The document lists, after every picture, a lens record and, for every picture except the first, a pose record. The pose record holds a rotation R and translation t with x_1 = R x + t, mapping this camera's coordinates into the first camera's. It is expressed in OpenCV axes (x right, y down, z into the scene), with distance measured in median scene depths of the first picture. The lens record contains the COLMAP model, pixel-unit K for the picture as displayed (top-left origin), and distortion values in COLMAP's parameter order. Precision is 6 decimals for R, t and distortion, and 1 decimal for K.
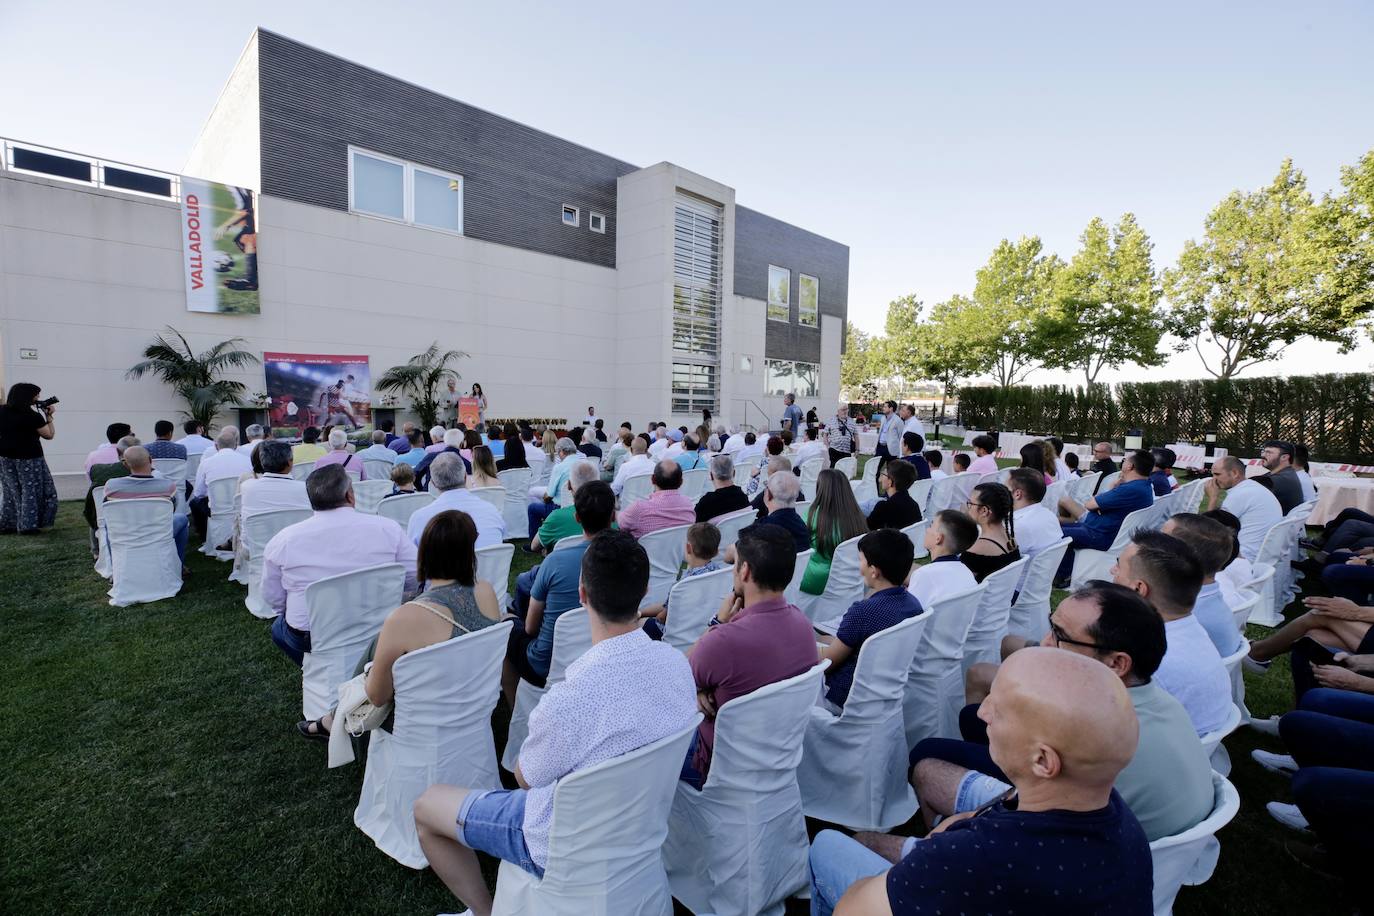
lens RADIAL K [[681.0, 0, 686.0], [0, 681.0, 460.7], [0, 0, 1]] dist [-0.025214, 0.000912]
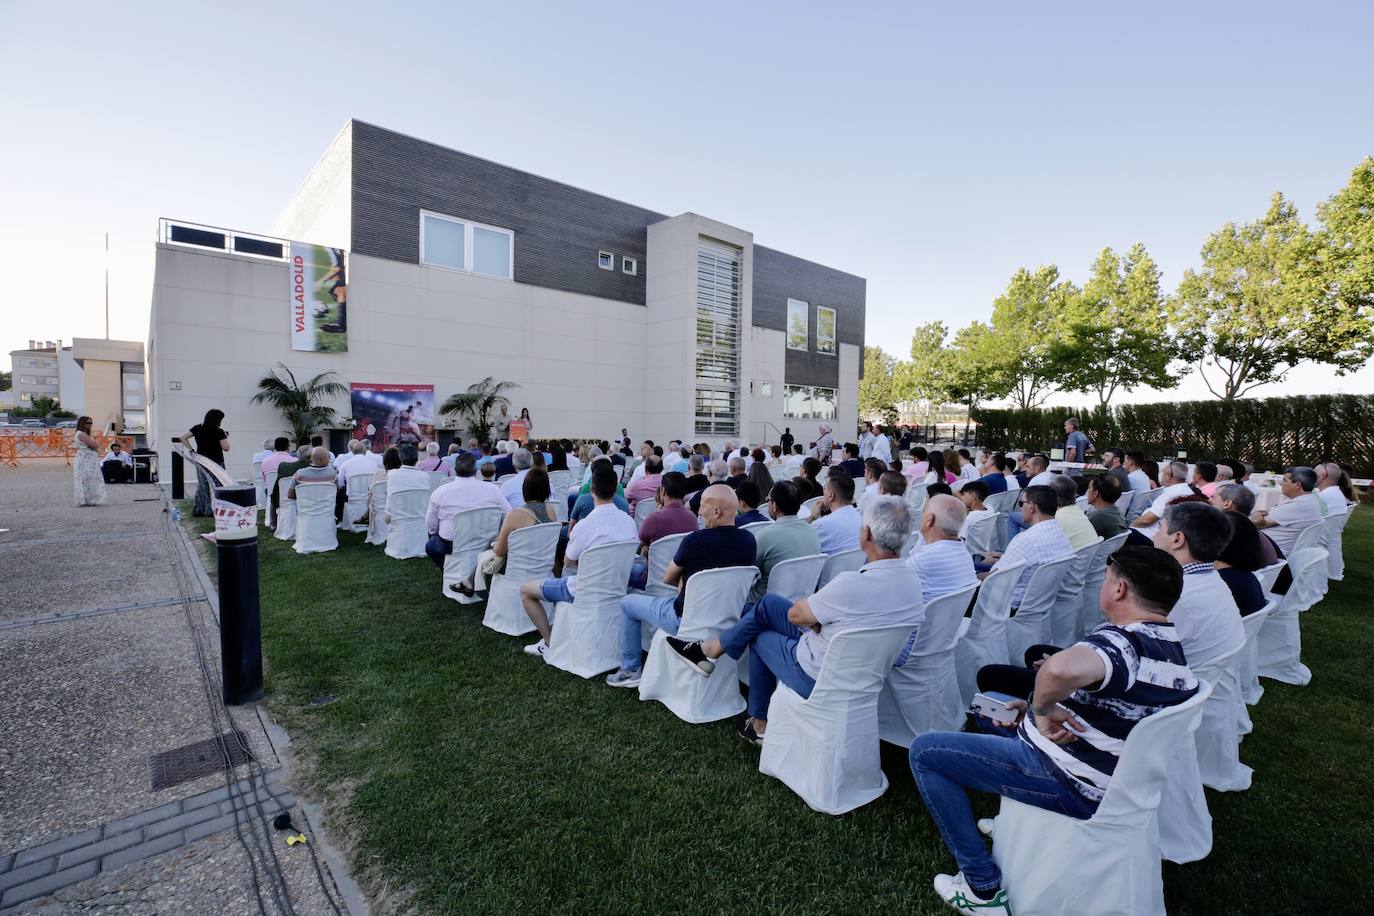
lens RADIAL K [[725.3, 0, 687.5], [0, 725.3, 454.5], [0, 0, 1]] dist [-0.029381, 0.001083]
pose [[0.998088, -0.000570, -0.061802, 0.040023], [-0.002419, 0.998831, -0.048281, 0.020551], [0.061758, 0.048338, 0.996920, -0.180395]]
